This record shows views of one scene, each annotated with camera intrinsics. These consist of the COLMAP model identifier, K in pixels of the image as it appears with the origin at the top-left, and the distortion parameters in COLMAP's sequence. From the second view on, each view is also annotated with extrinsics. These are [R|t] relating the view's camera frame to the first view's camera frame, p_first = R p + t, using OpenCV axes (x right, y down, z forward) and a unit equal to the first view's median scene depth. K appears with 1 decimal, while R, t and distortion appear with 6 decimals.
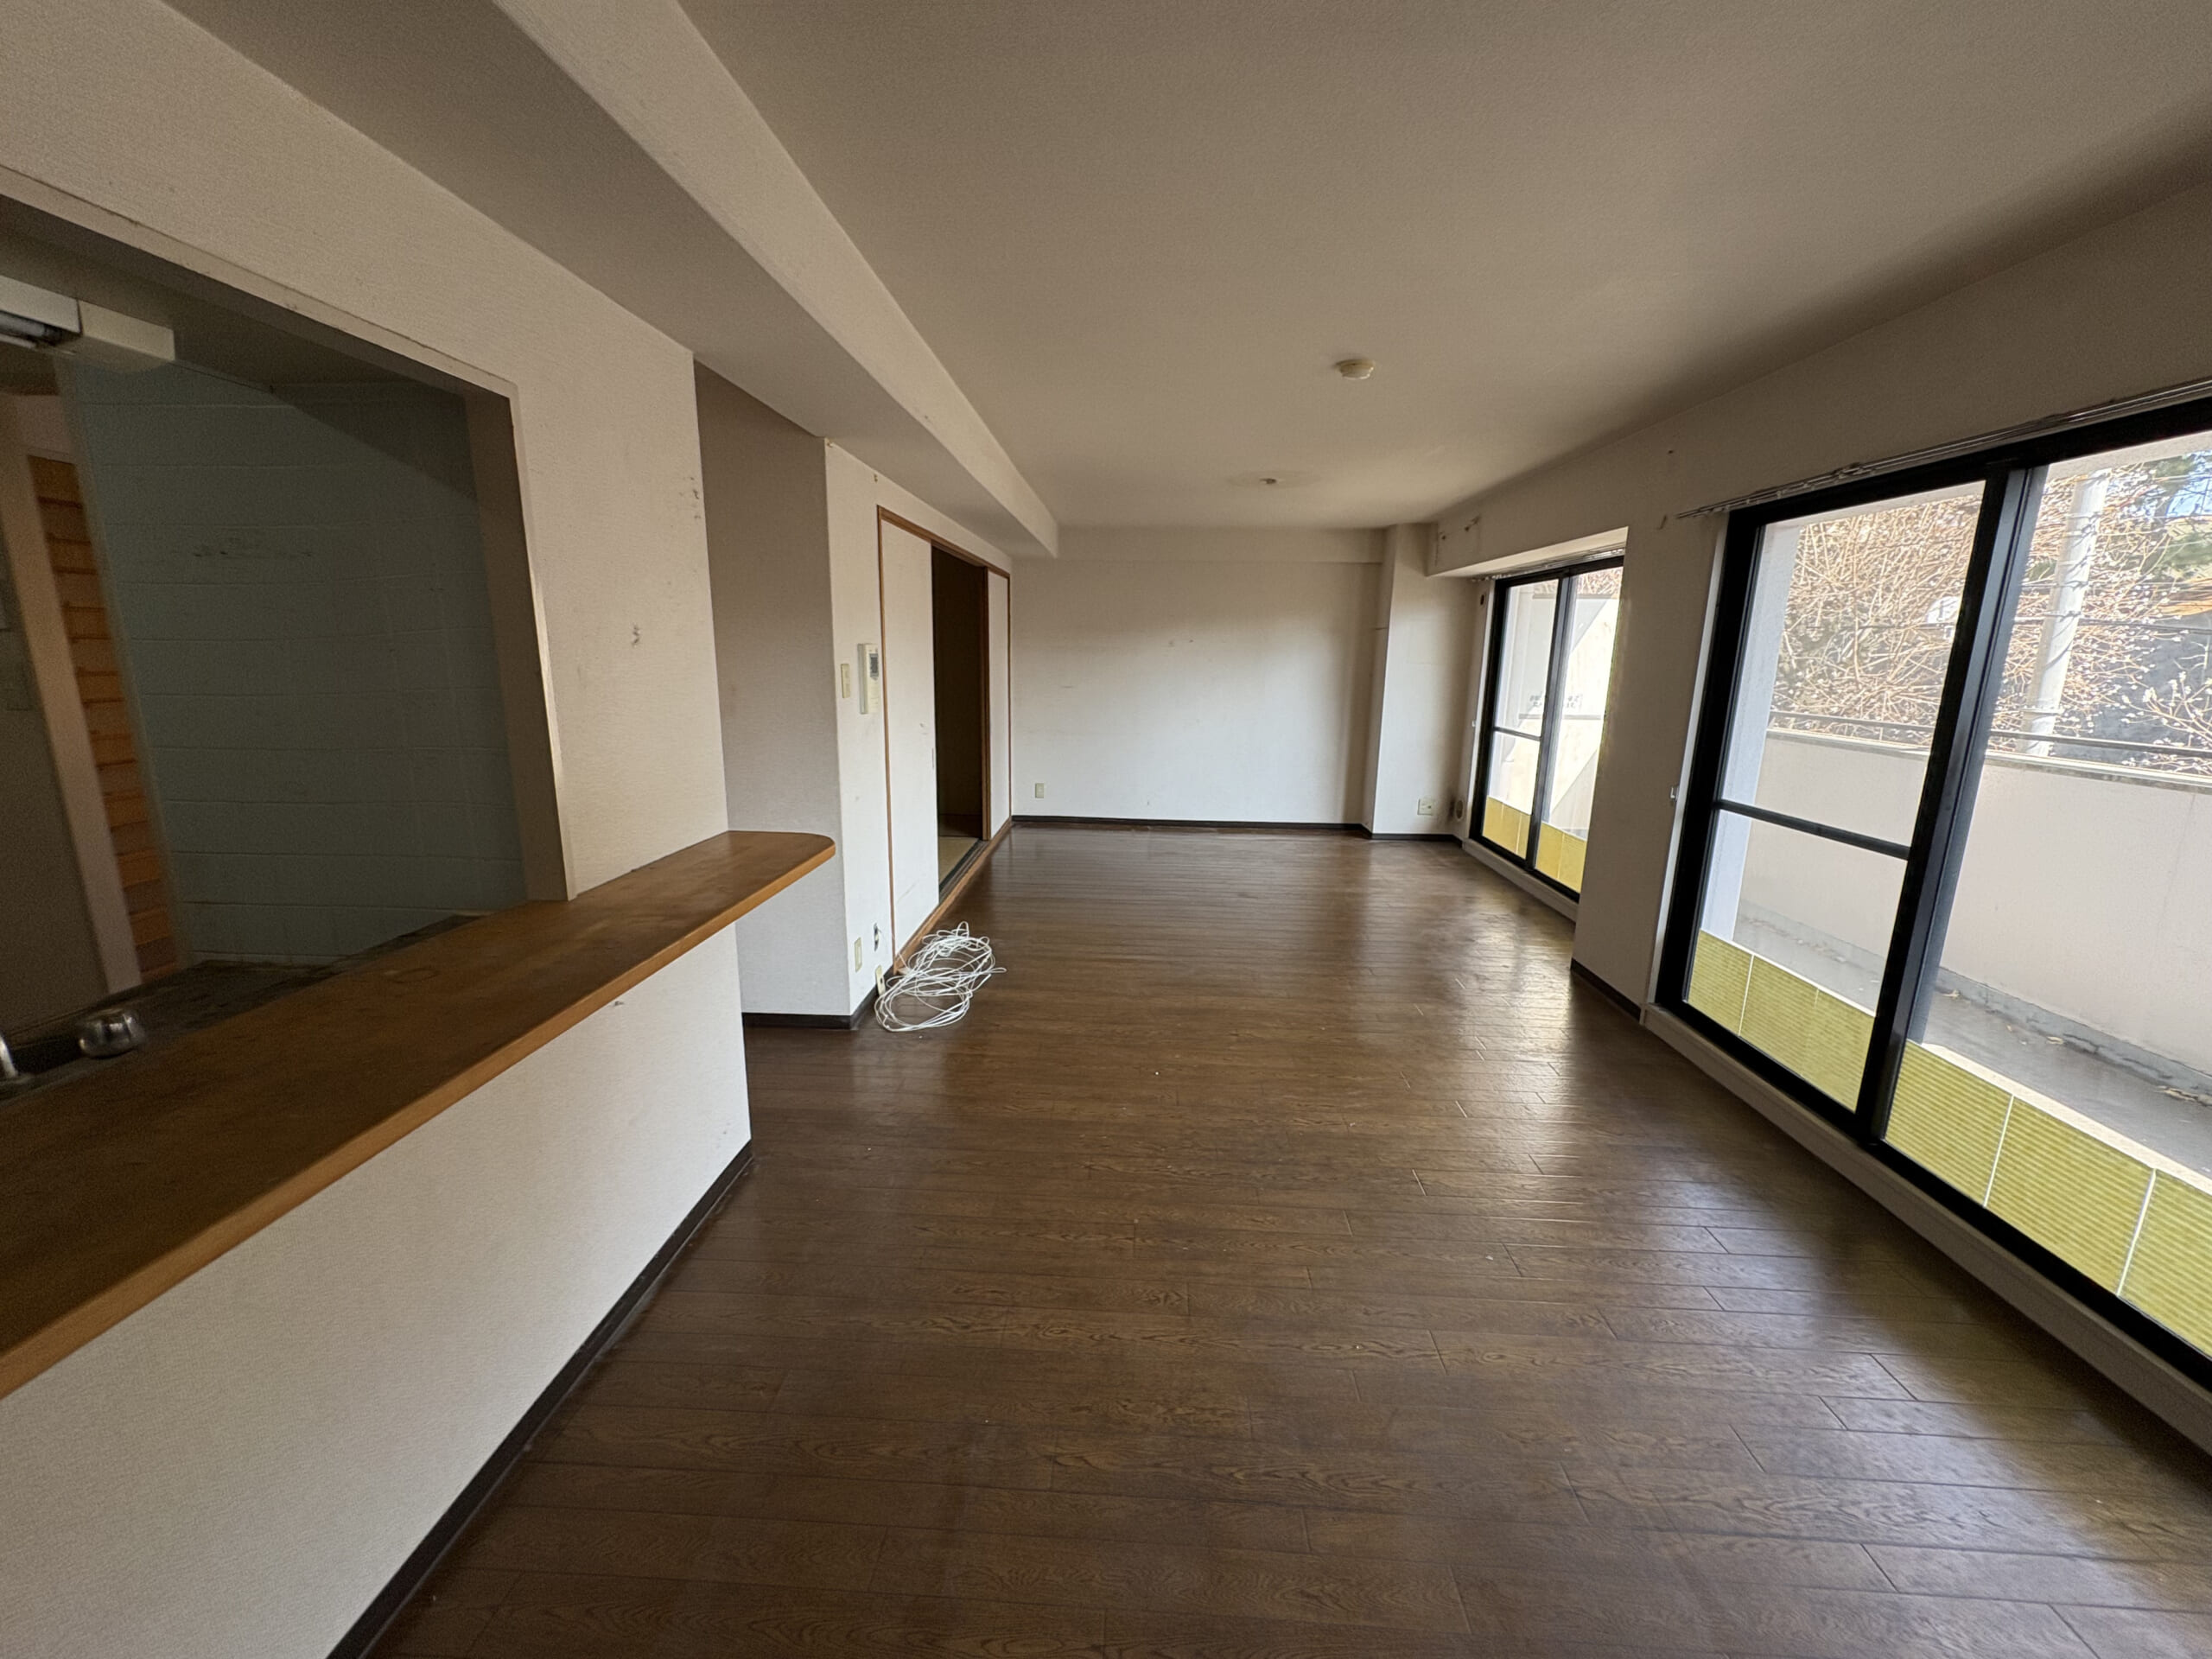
lens RADIAL K [[884.1, 0, 1106.2], [0, 884.1, 827.4], [0, 0, 1]] dist [0.002753, 0.000261]
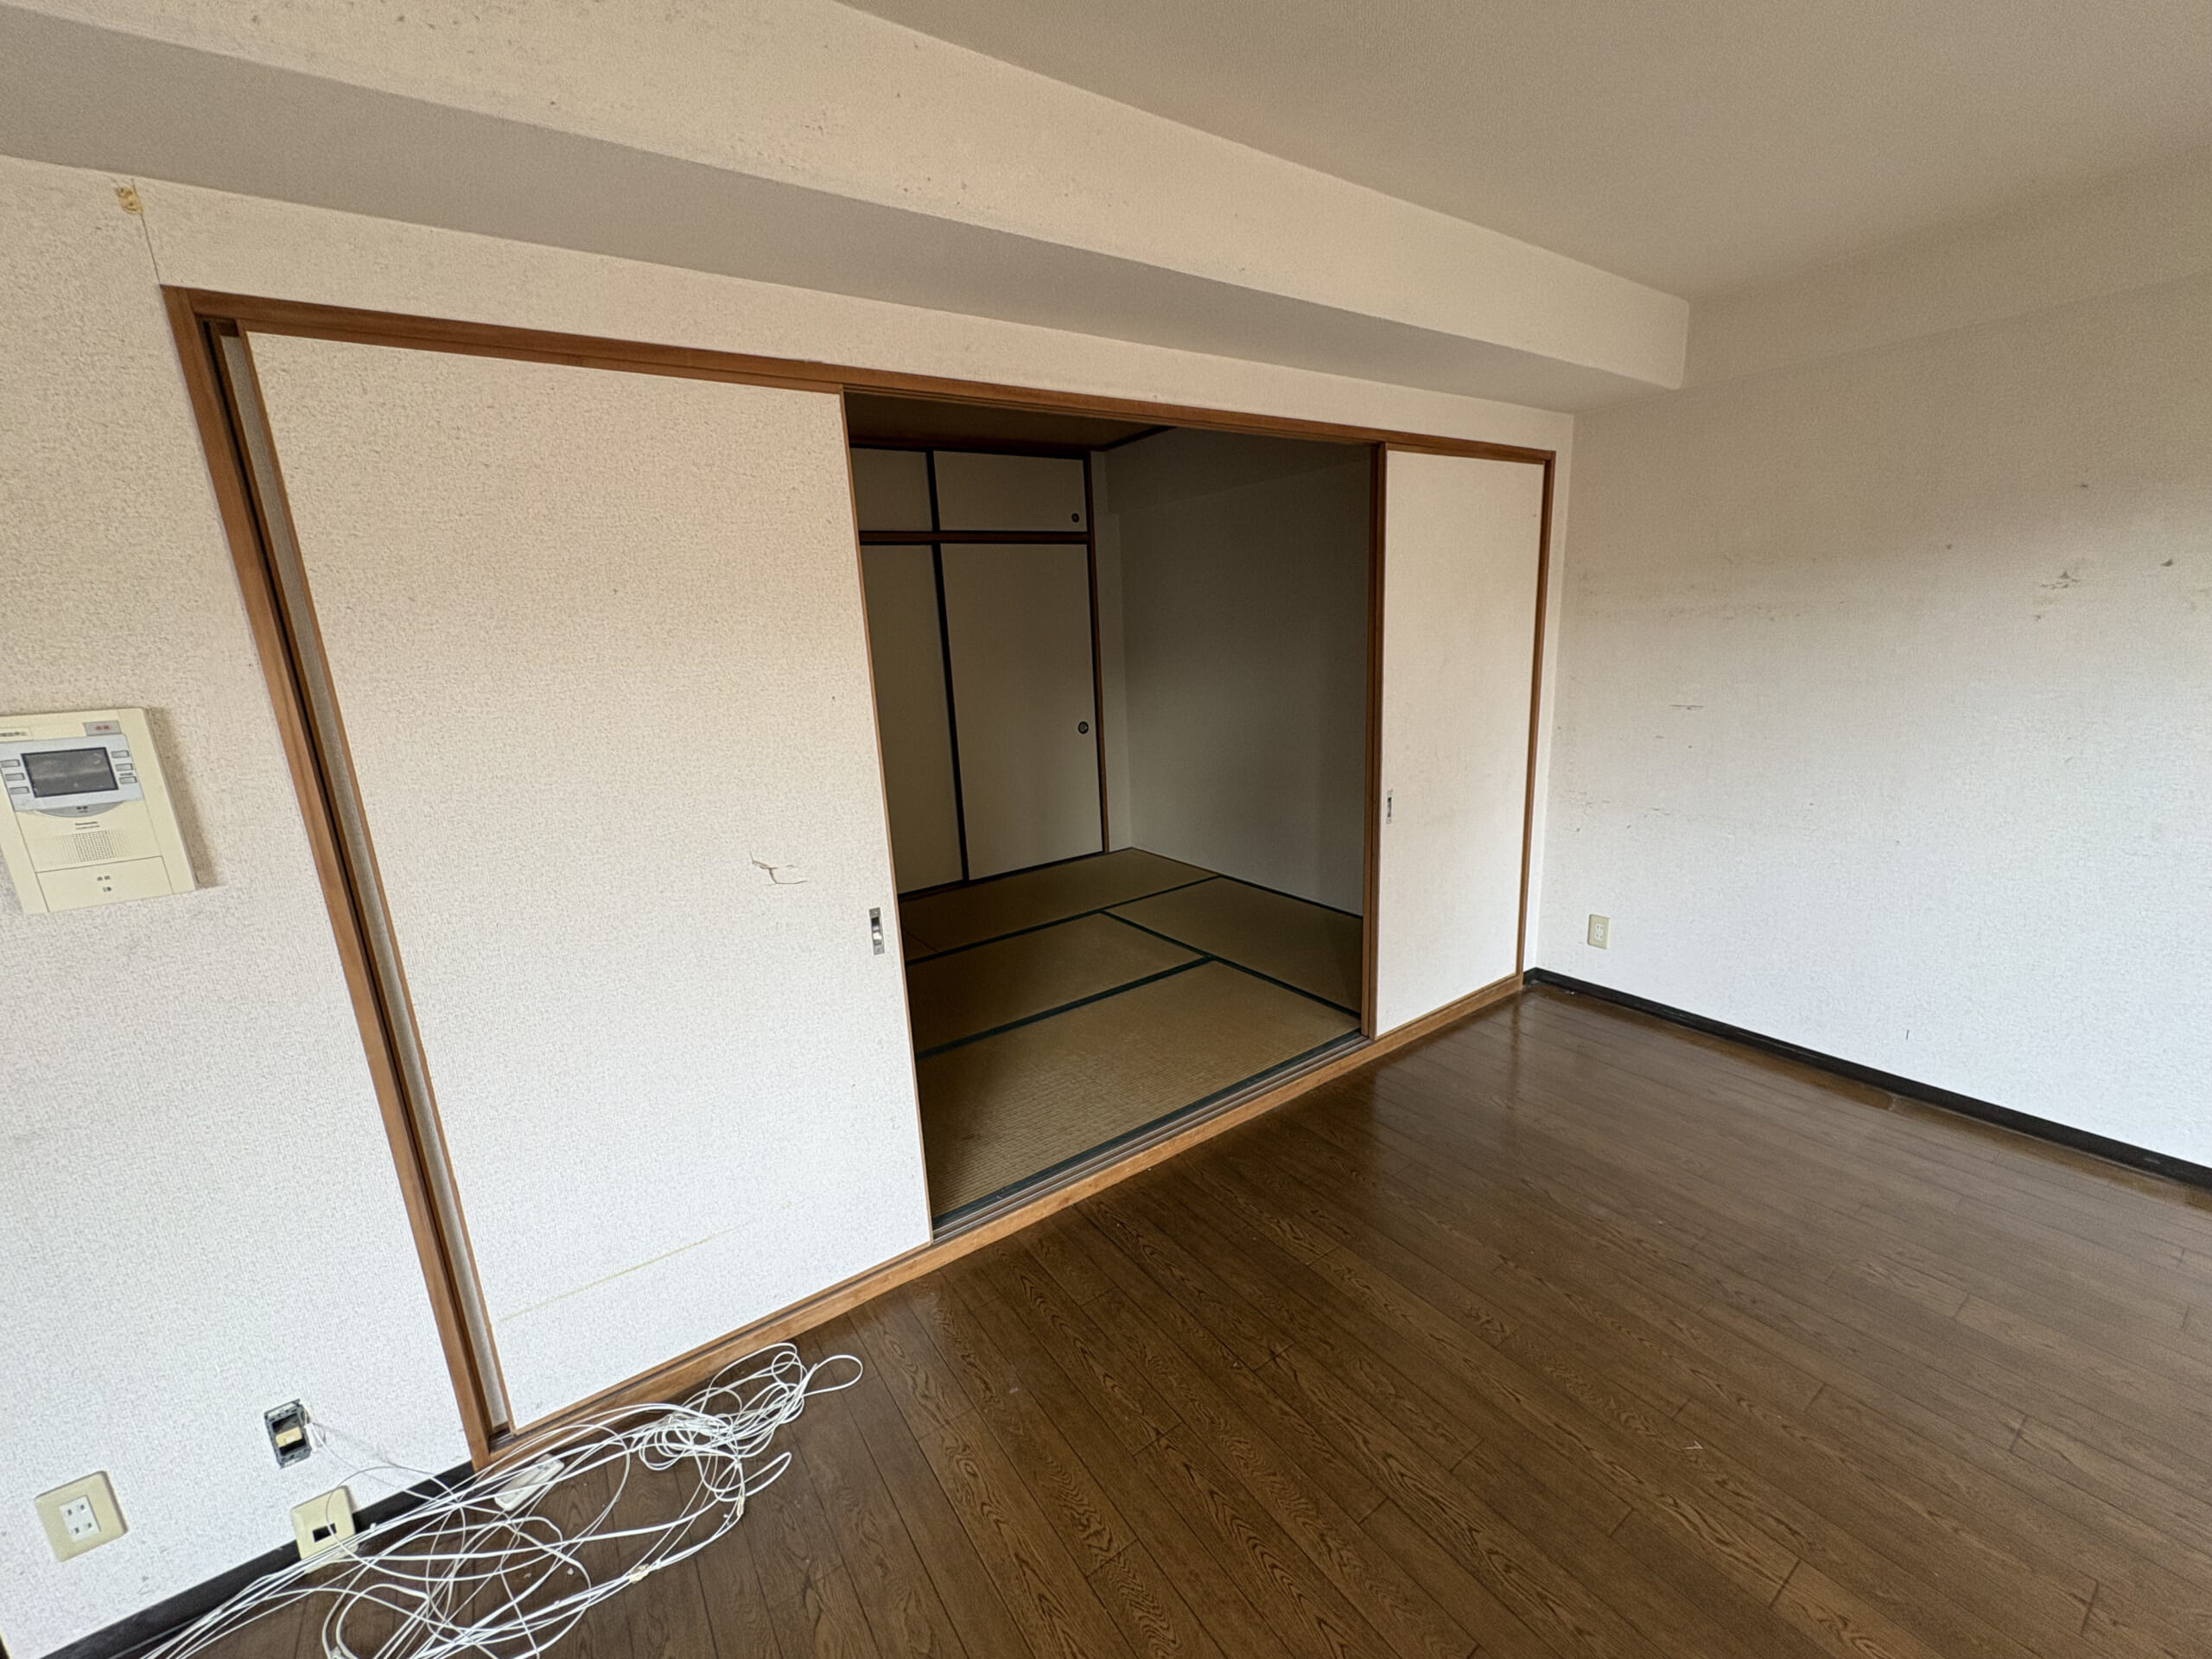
lens RADIAL K [[884.1, 0, 1114.0], [0, 884.1, 839.6], [0, 0, 1]] dist [0.002753, 0.000261]
pose [[0.607479, 0.127128, -0.784097, 0.132367], [-0.090202, 0.991765, 0.090913, -0.111975], [0.789198, 0.015499, 0.613944, 0.551587]]
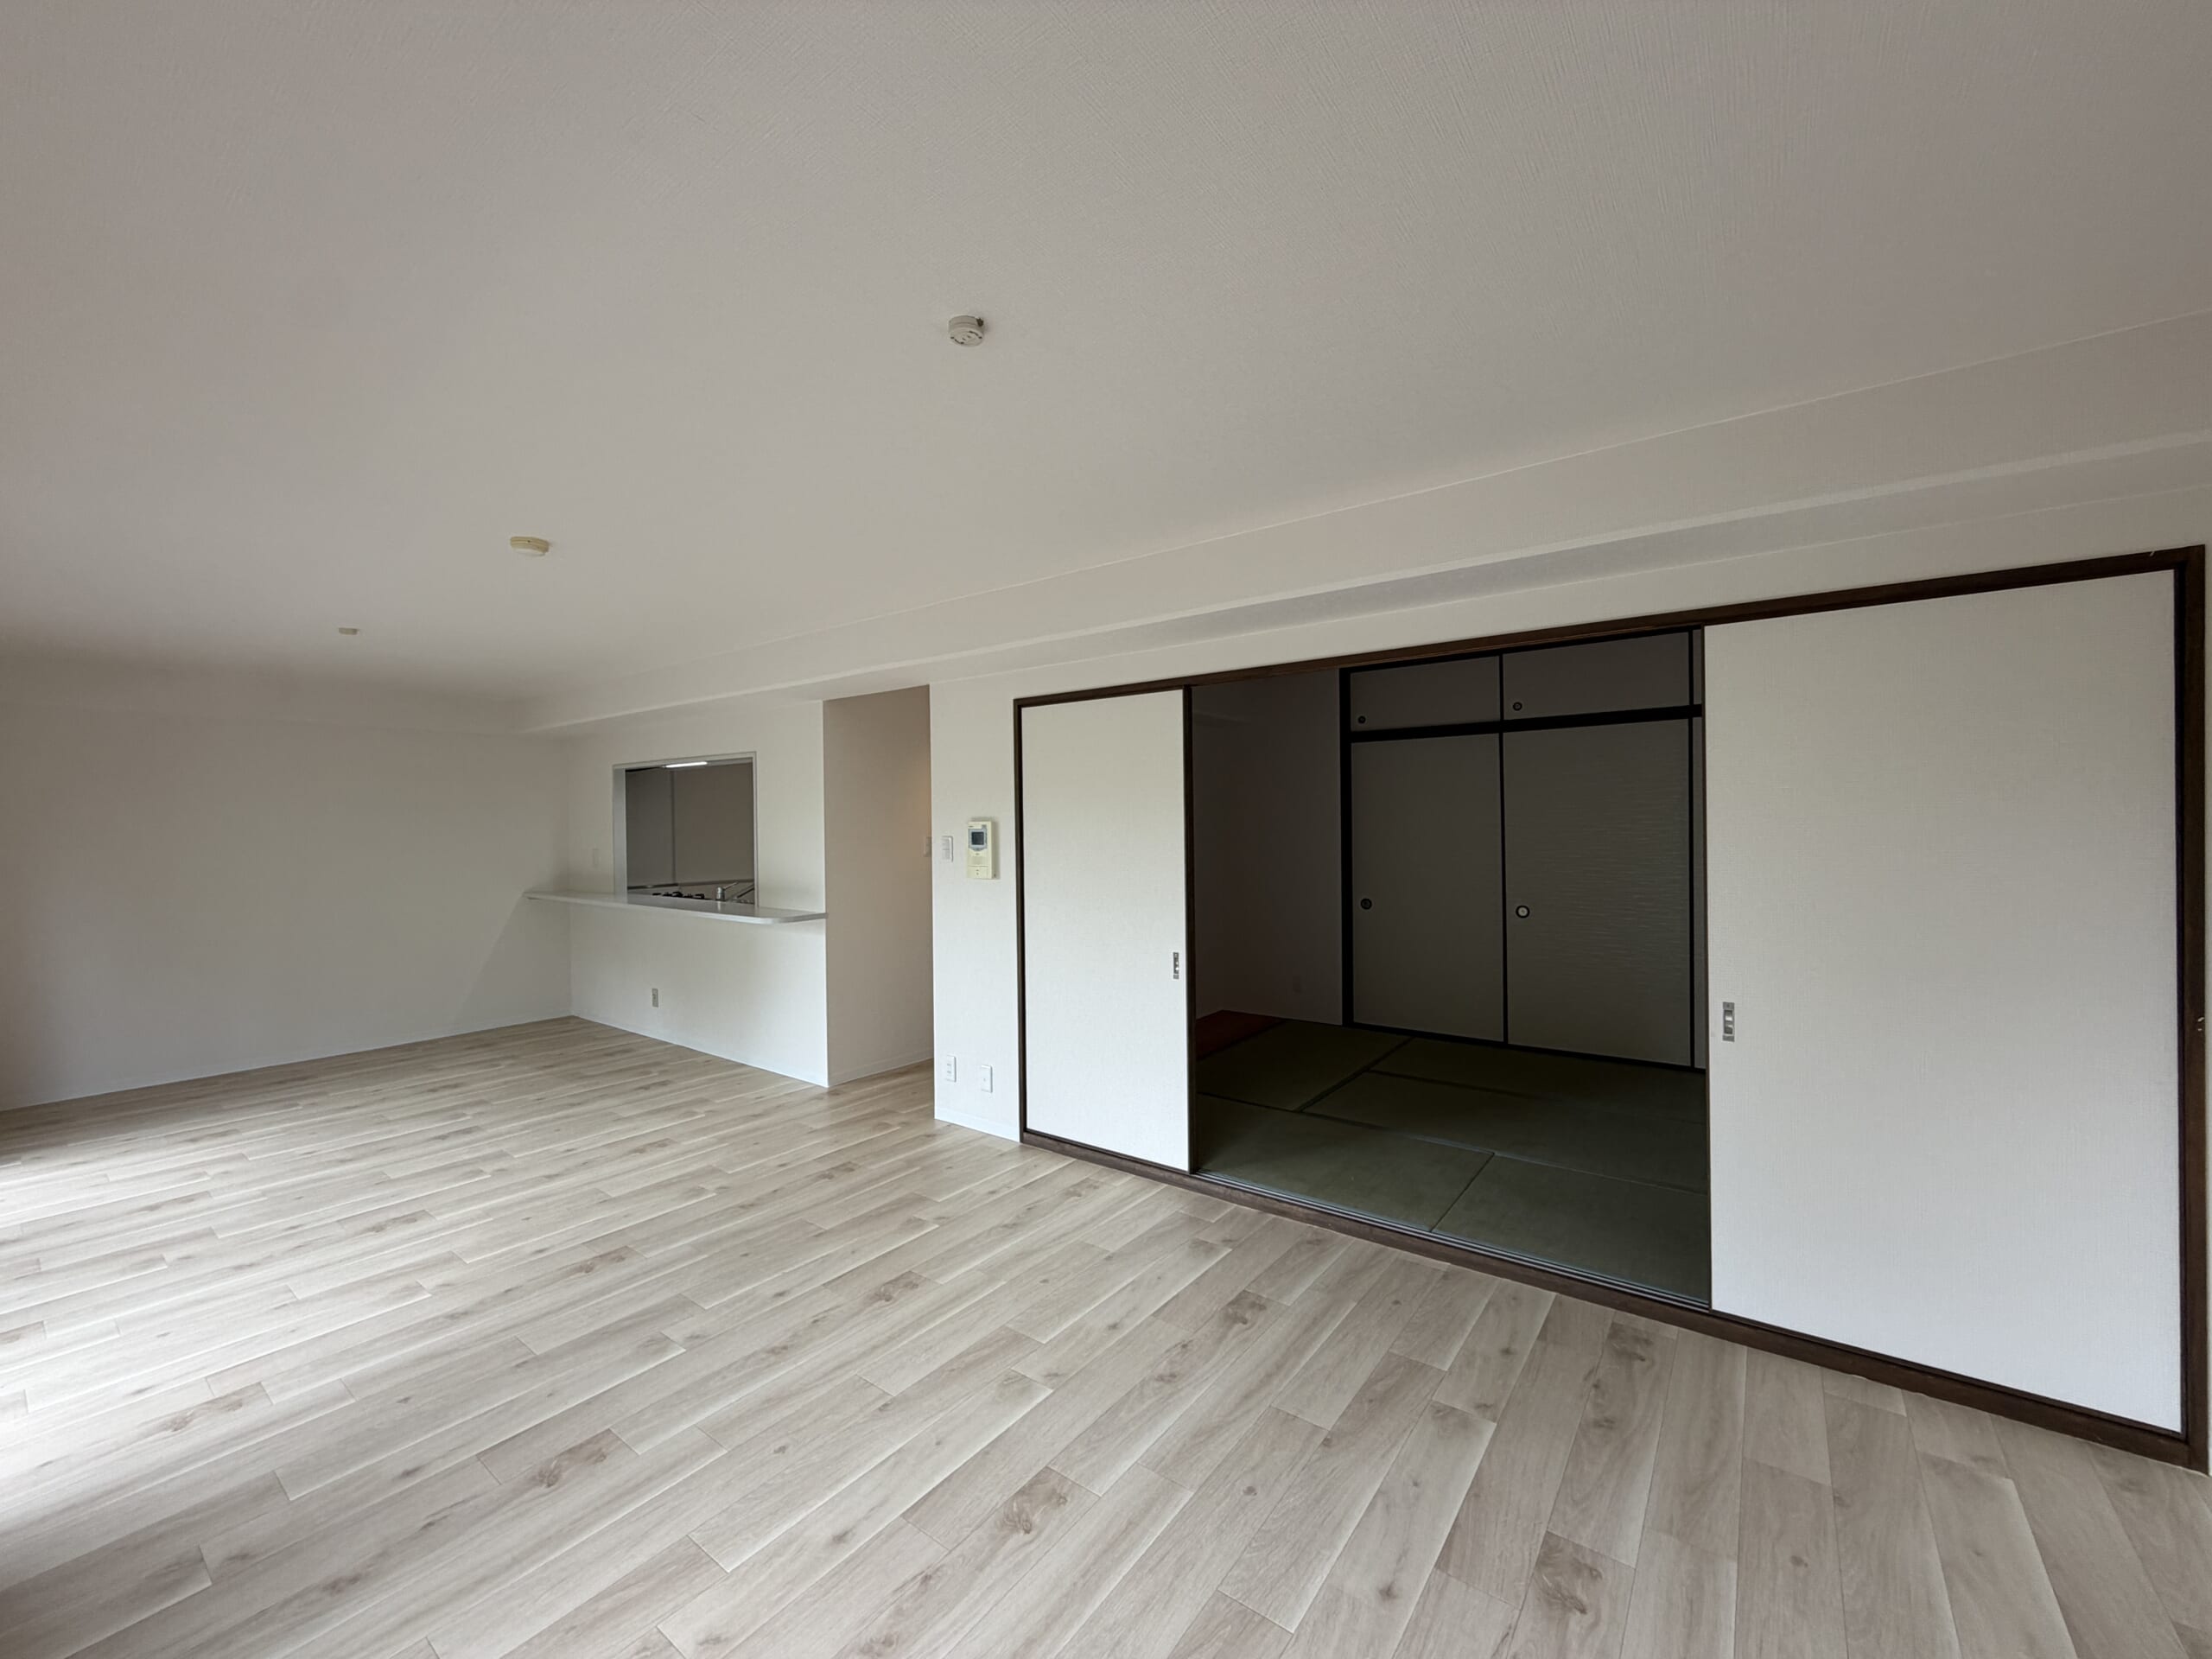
lens RADIAL K [[884.3, 0, 1099.1], [0, 884.3, 835.6], [0, 0, 1]] dist [0.001097, -0.000300]
pose [[-0.572047, -0.012403, -0.820127, 0.311955], [-0.169879, 0.979997, 0.103672, -0.168427], [0.802436, 0.198627, -0.562711, 0.898797]]
